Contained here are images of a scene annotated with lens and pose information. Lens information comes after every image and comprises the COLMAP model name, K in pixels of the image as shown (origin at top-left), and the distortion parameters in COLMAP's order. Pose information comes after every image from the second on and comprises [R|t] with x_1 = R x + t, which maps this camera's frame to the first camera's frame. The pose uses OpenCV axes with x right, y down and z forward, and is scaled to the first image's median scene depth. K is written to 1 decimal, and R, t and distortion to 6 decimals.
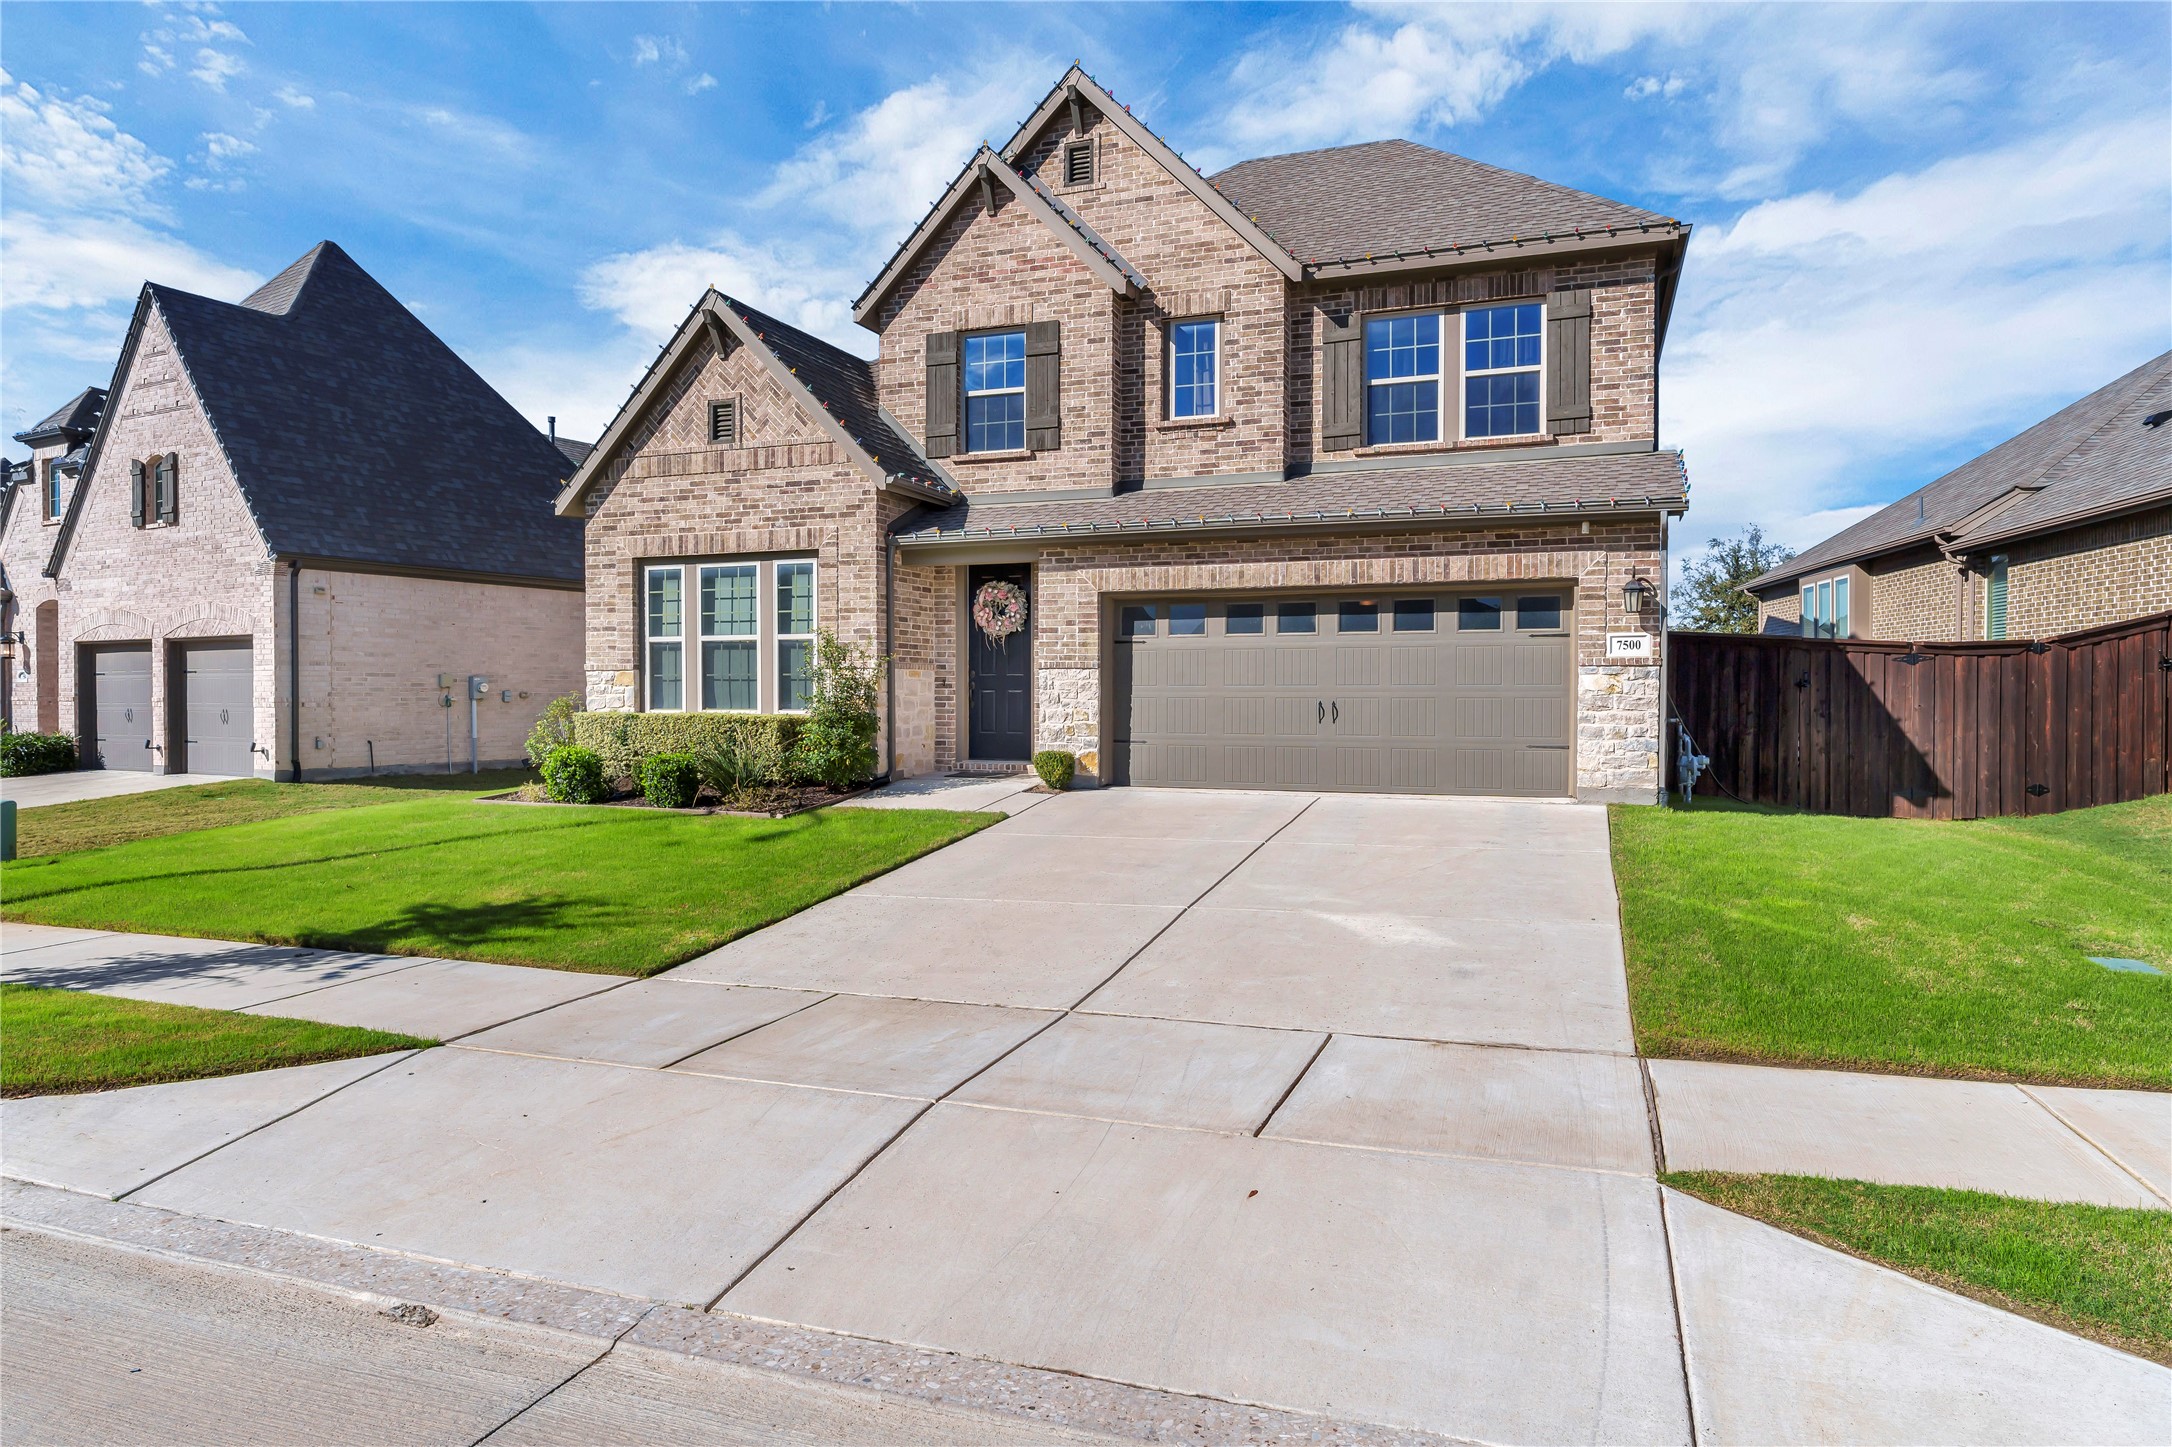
lens RADIAL K [[1313.0, 0, 1086.0], [0, 1313.0, 723.5], [0, 0, 1]] dist [-0.005329, -0.000397]
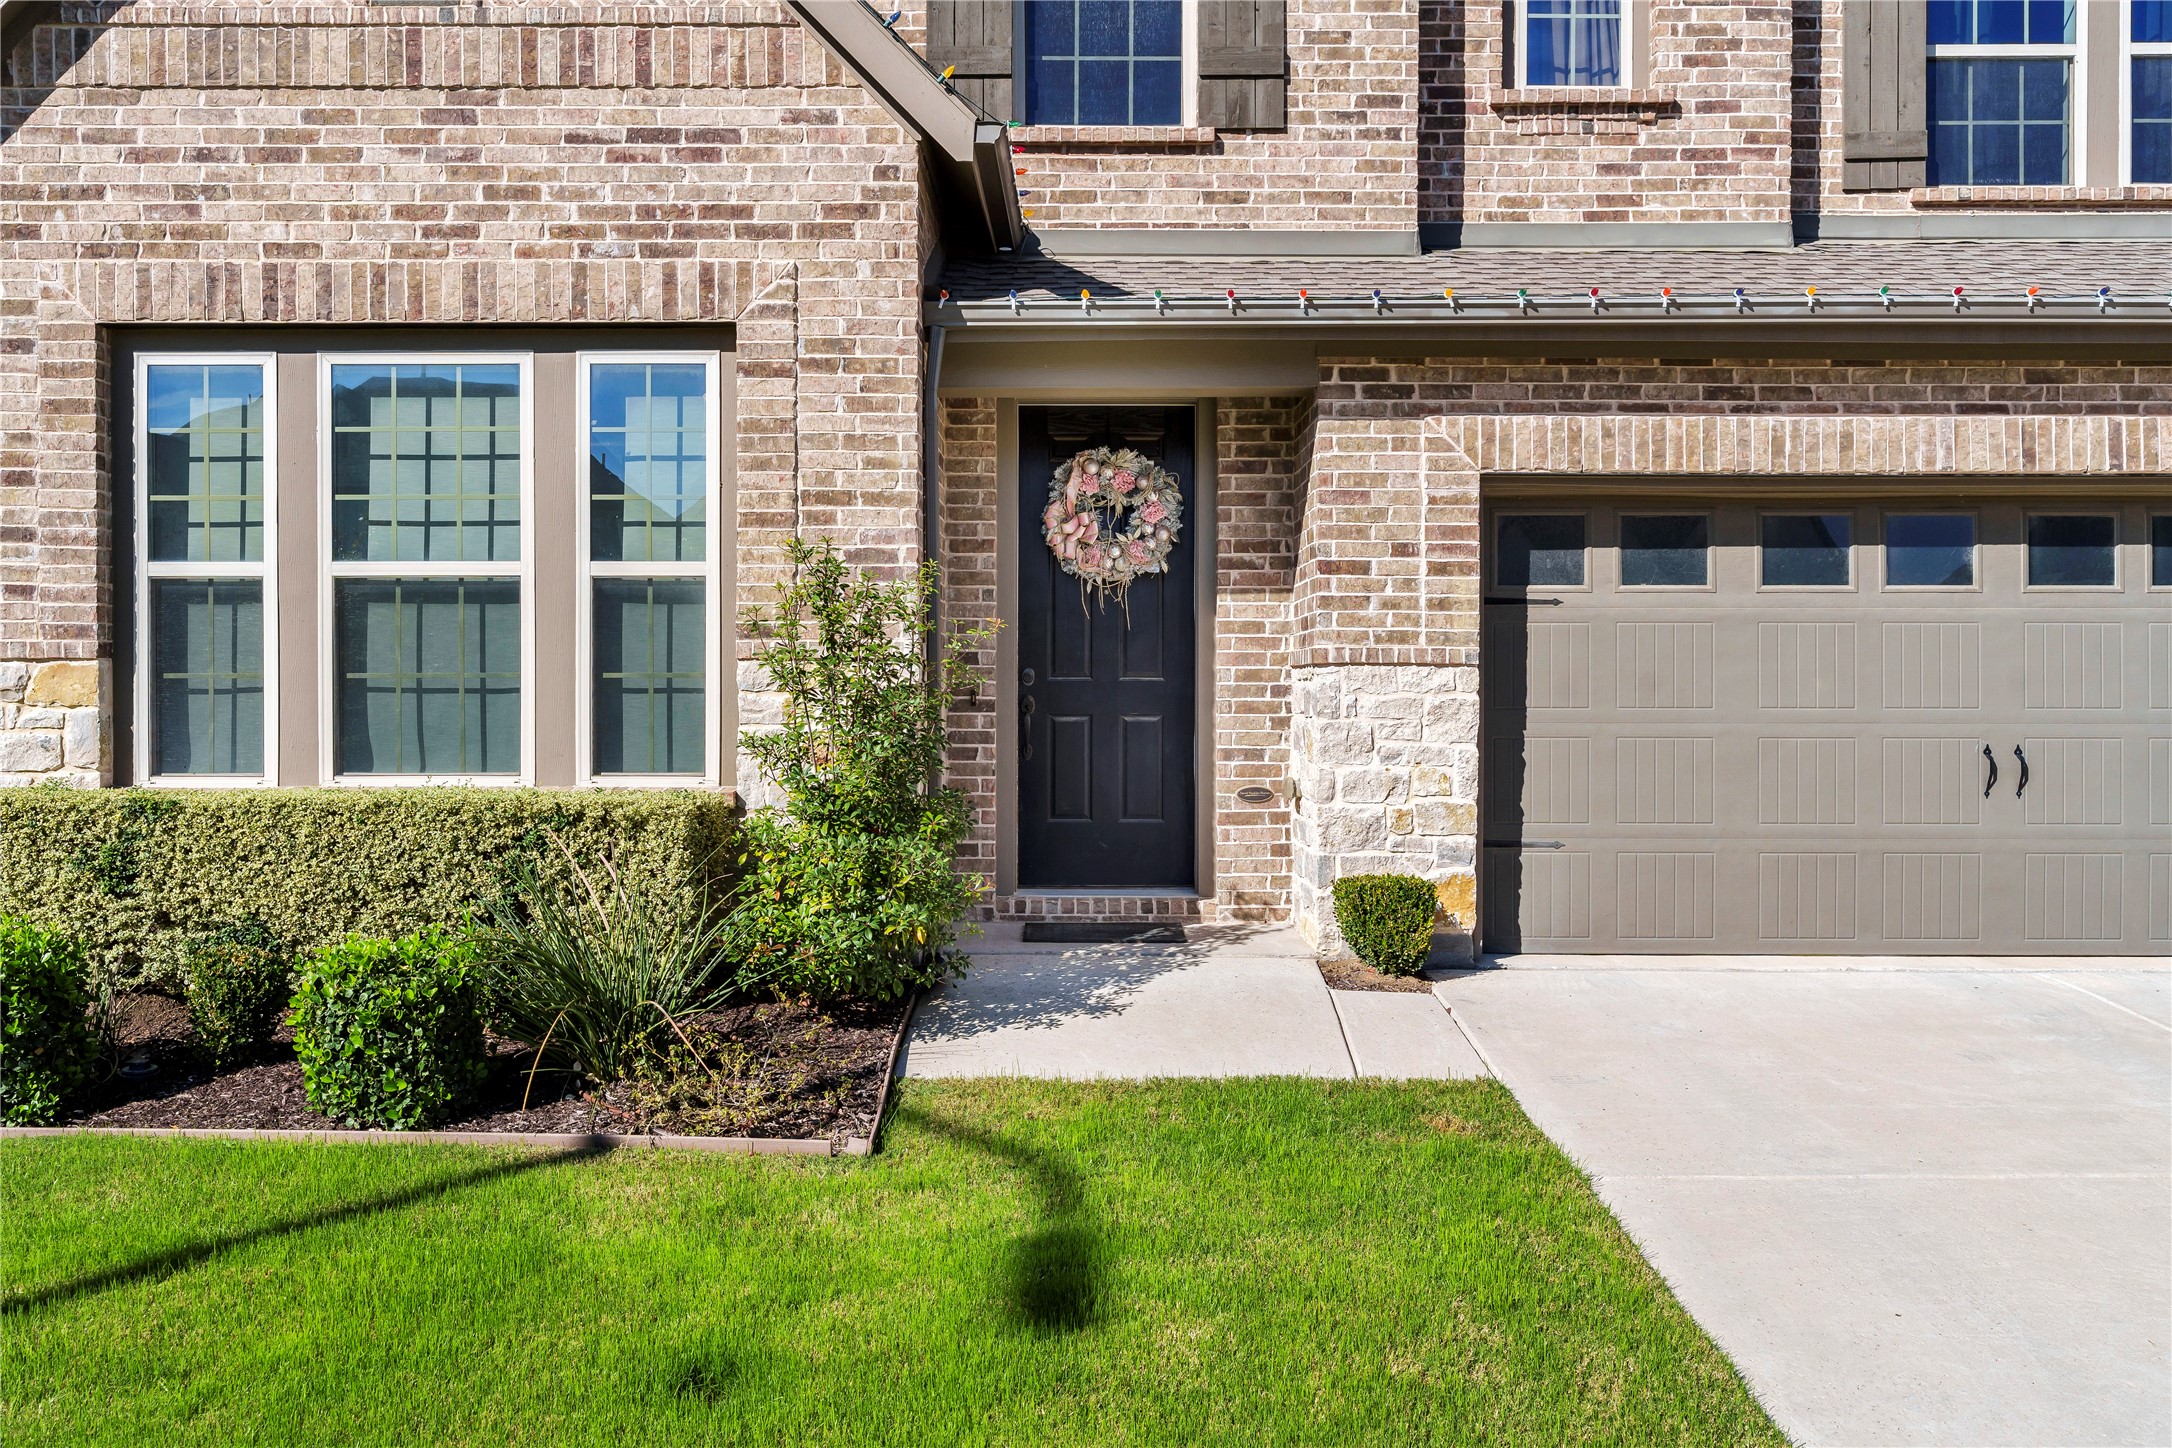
lens RADIAL K [[1799.4, 0, 1085.2], [0, 1799.4, 717.4], [0, 0, 1]] dist [0.001662, -0.002411]
pose [[0.939098, -0.002666, 0.343638, -0.278951], [0.006895, 0.999915, -0.011086, -0.019866], [-0.343579, 0.012780, 0.939037, 0.504819]]
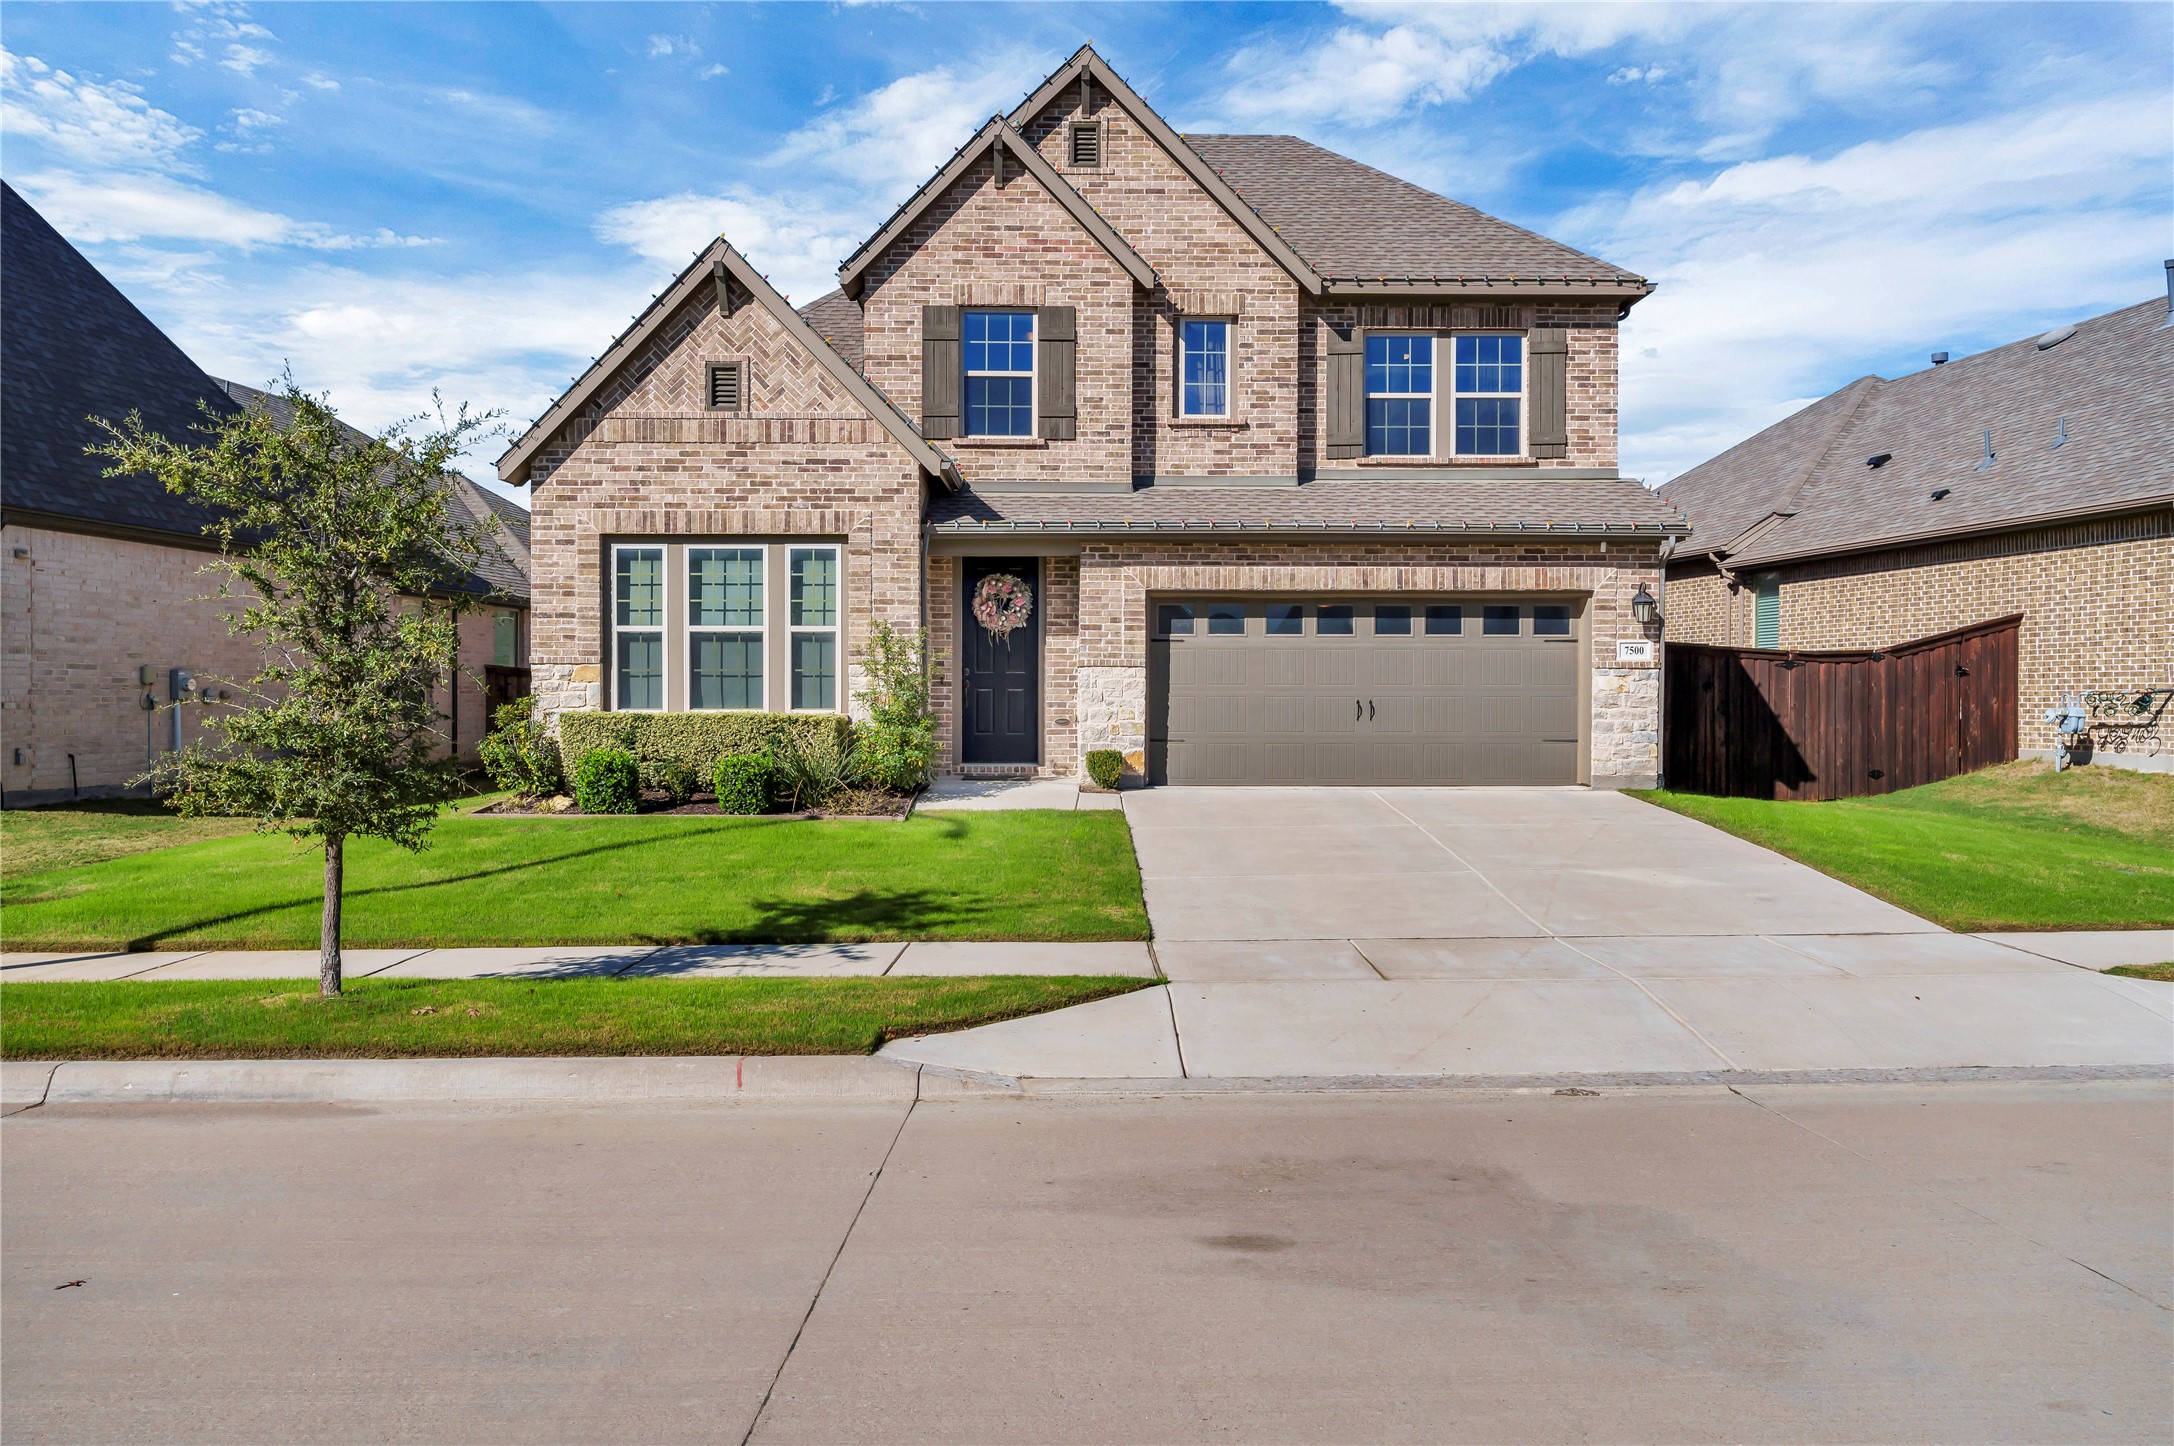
lens RADIAL K [[1663.5, 0, 1124.1], [0, 1663.5, 736.0], [0, 0, 1]] dist [0.001601, -0.002672]
pose [[0.927329, -0.006327, 0.374194, -0.456060], [0.007251, 0.999973, -0.001062, 0.011093], [-0.374177, 0.003698, 0.927350, -0.152660]]
